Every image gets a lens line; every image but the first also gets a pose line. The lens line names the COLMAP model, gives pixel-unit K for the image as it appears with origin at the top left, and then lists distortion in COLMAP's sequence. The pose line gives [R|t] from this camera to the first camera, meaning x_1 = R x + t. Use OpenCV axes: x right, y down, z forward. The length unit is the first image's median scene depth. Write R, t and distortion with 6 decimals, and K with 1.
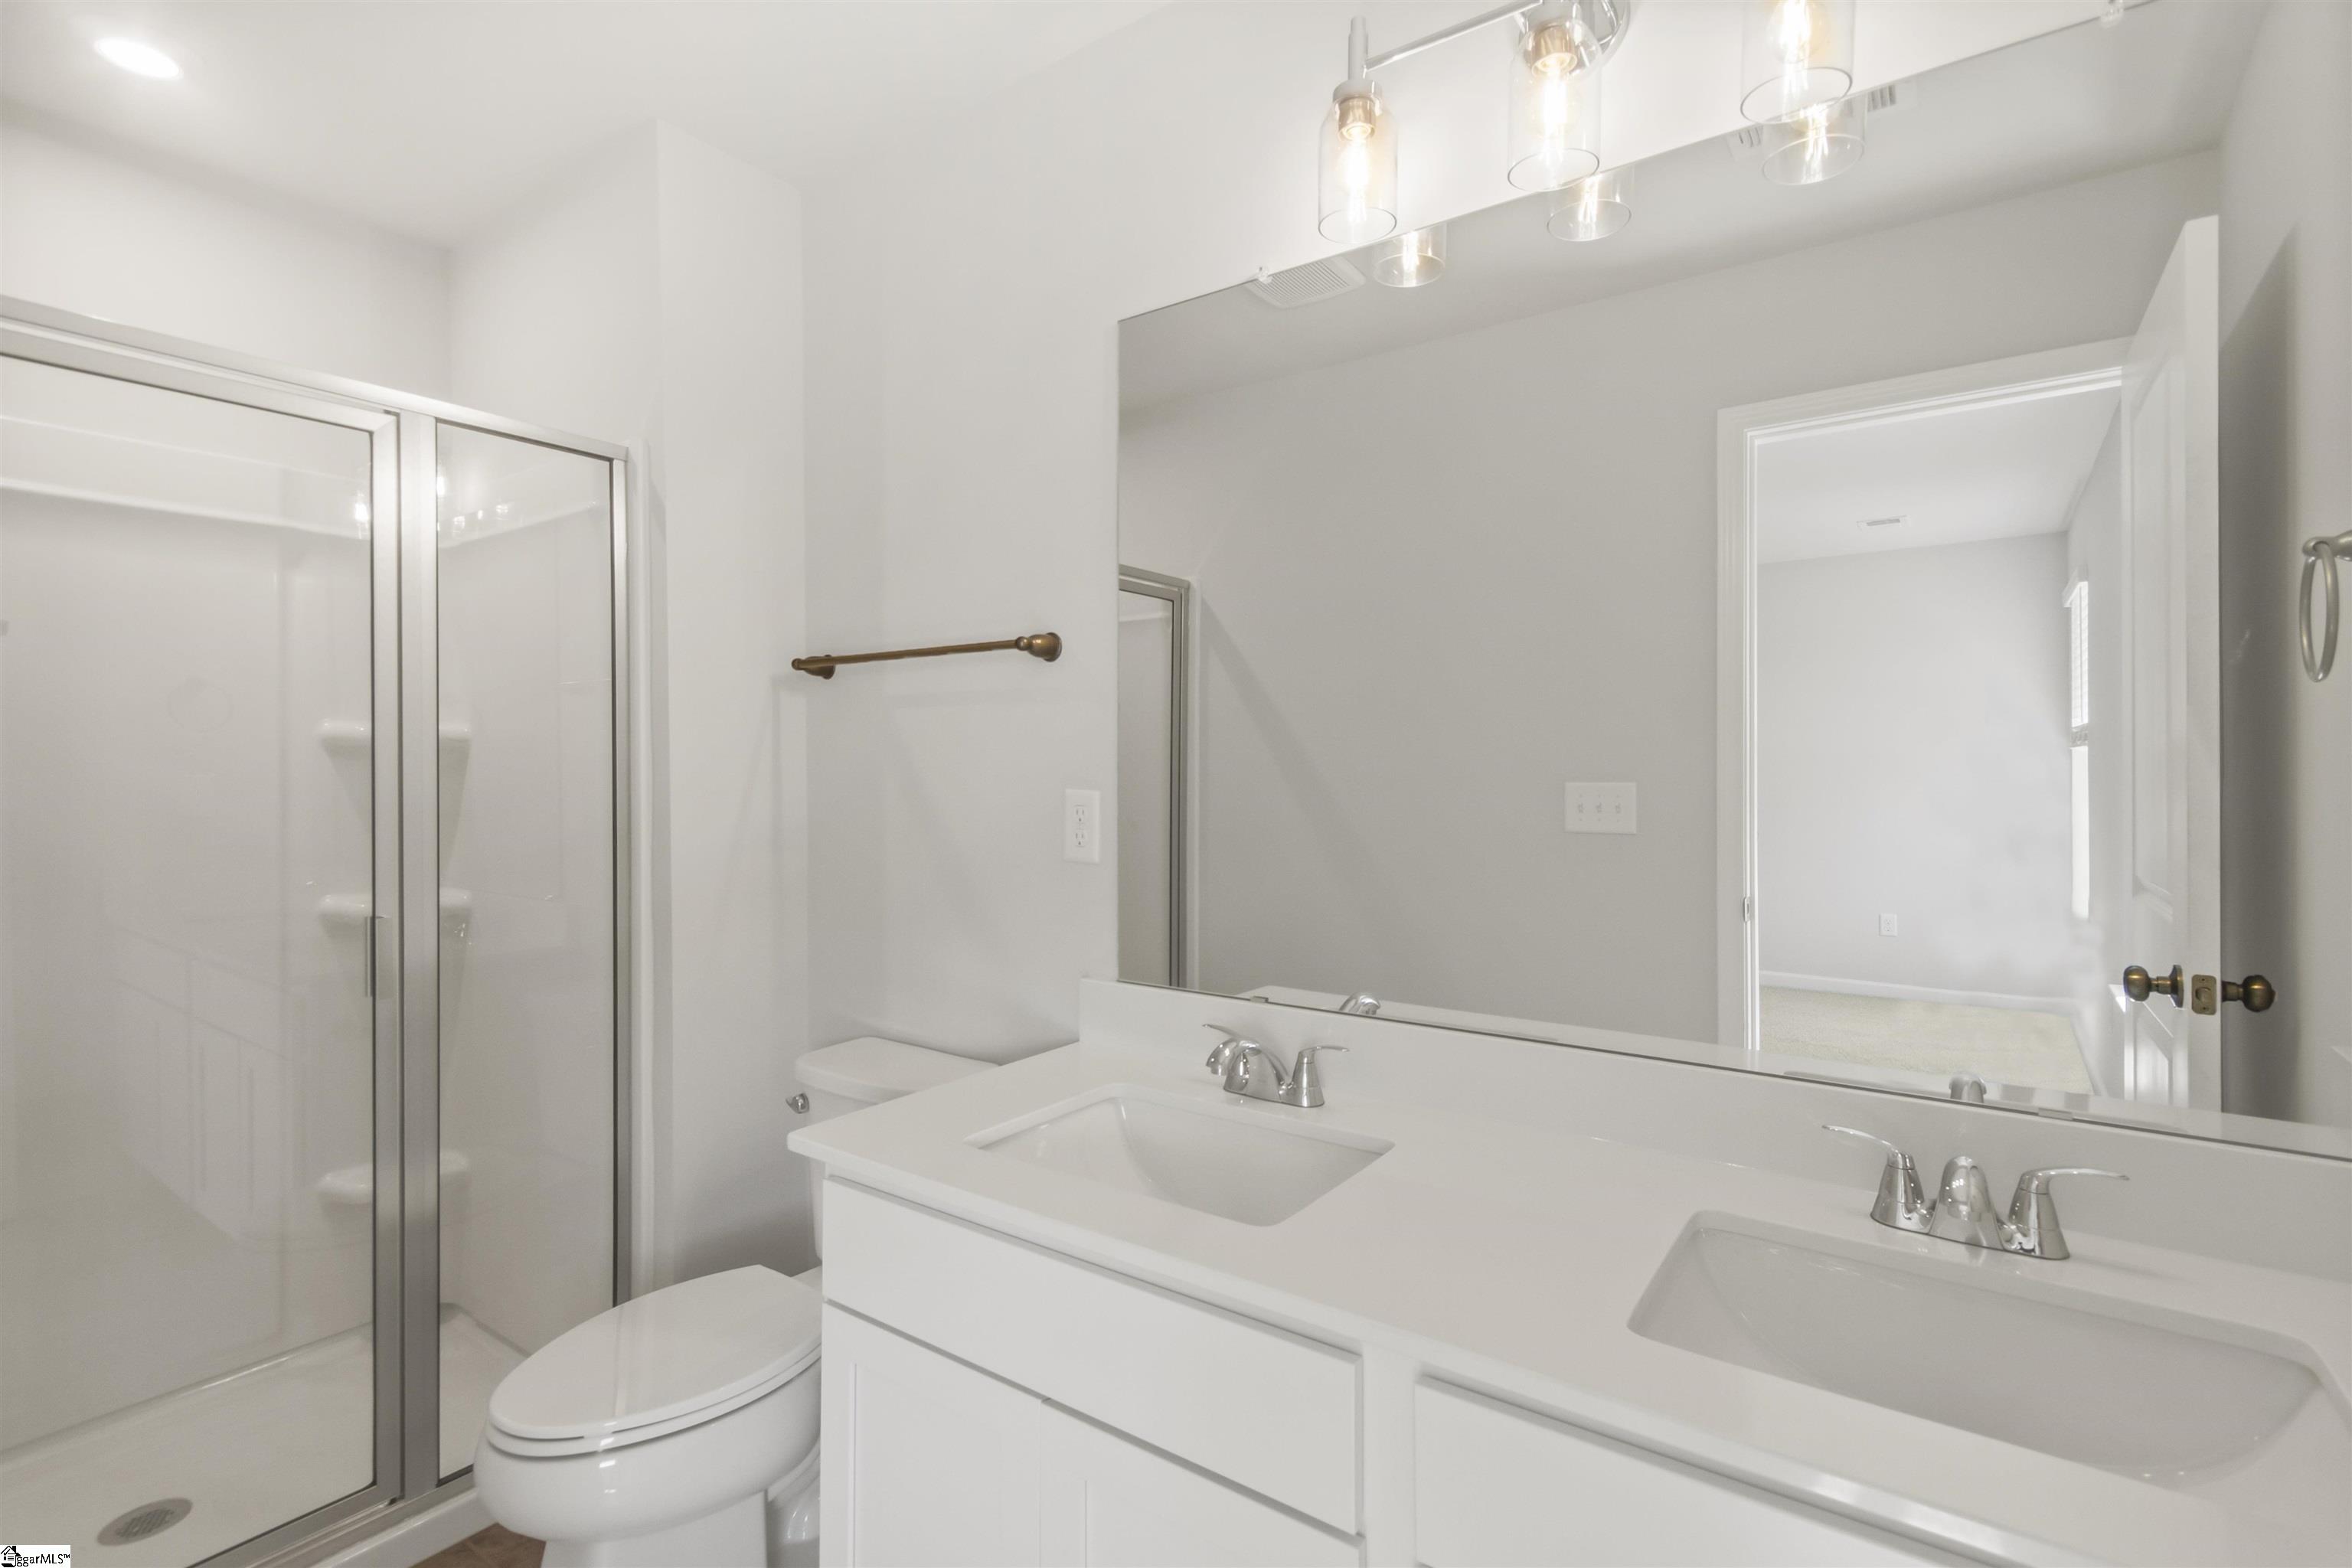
lens RADIAL K [[1129.5, 0, 1173.9], [0, 1129.5, 769.2], [0, 0, 1]] dist [0.014324, 0.000223]
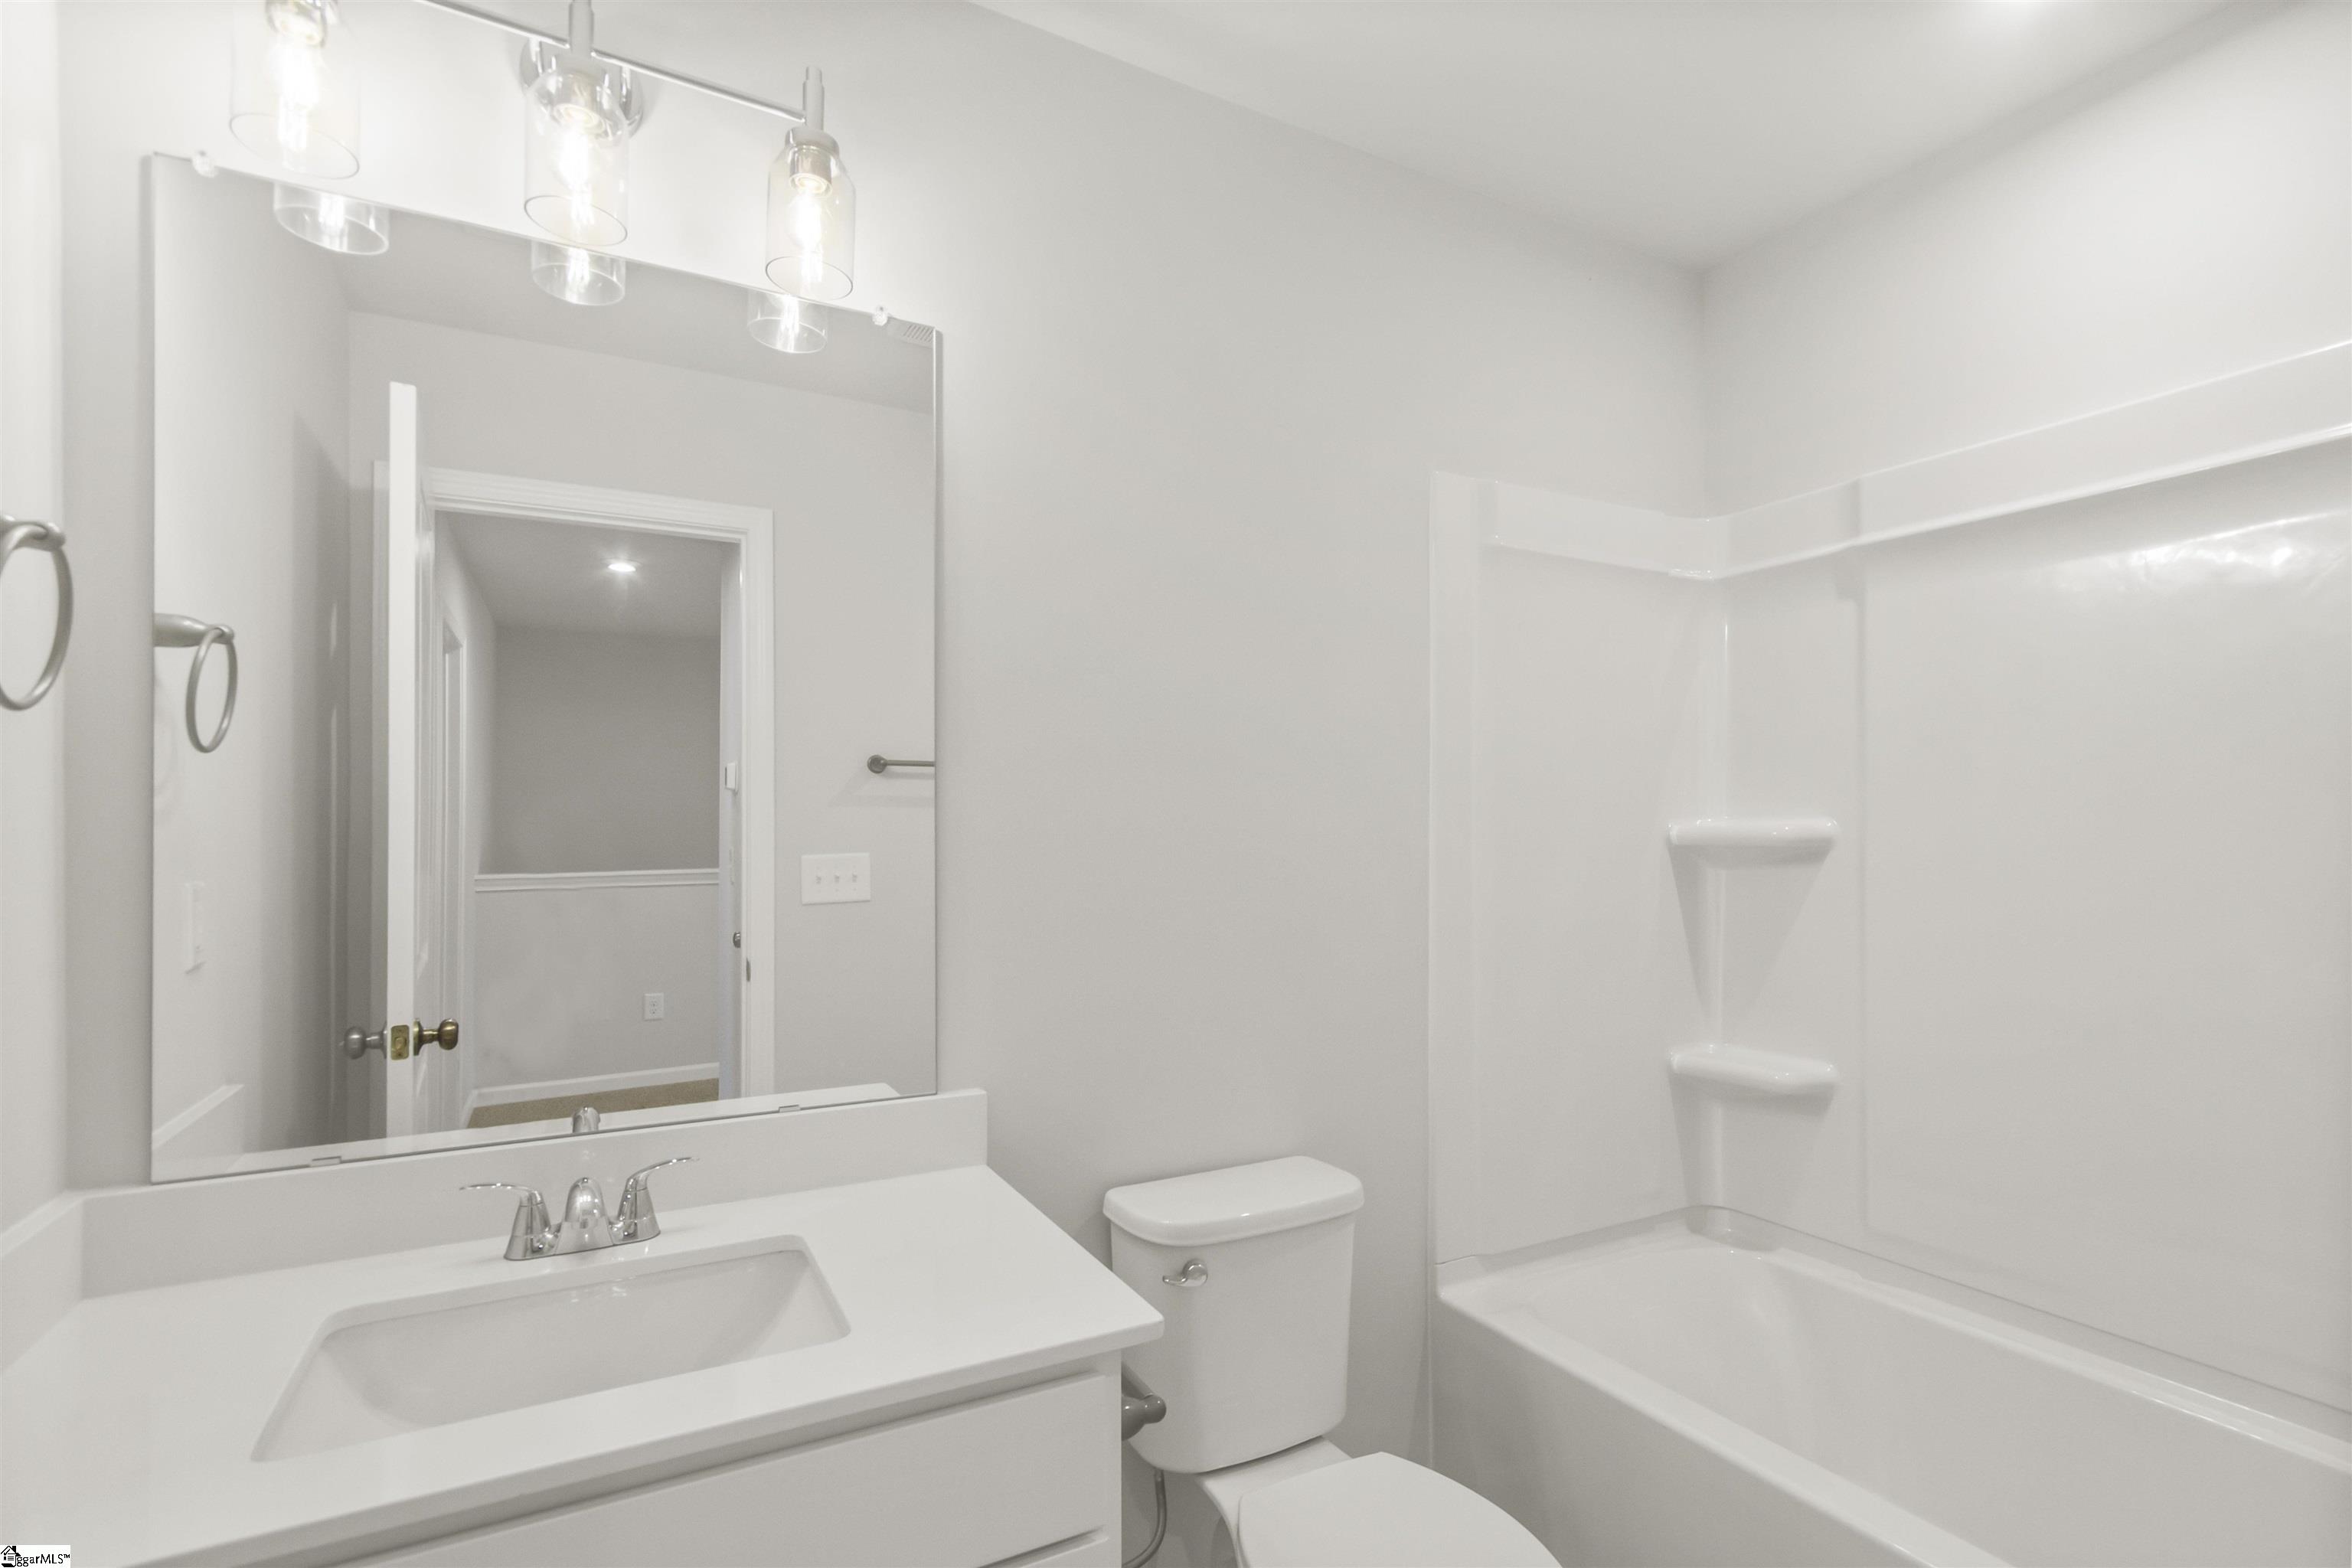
lens RADIAL K [[1039.2, 0, 1176.0], [0, 1039.2, 784.0], [0, 0, 1]] dist [0.000859, 0.000217]
pose [[0.429009, 0.046387, 0.902109, -0.240567], [-0.001753, 0.998721, -0.050521, -0.004087], [-0.903299, 0.020092, 0.428542, 0.175207]]
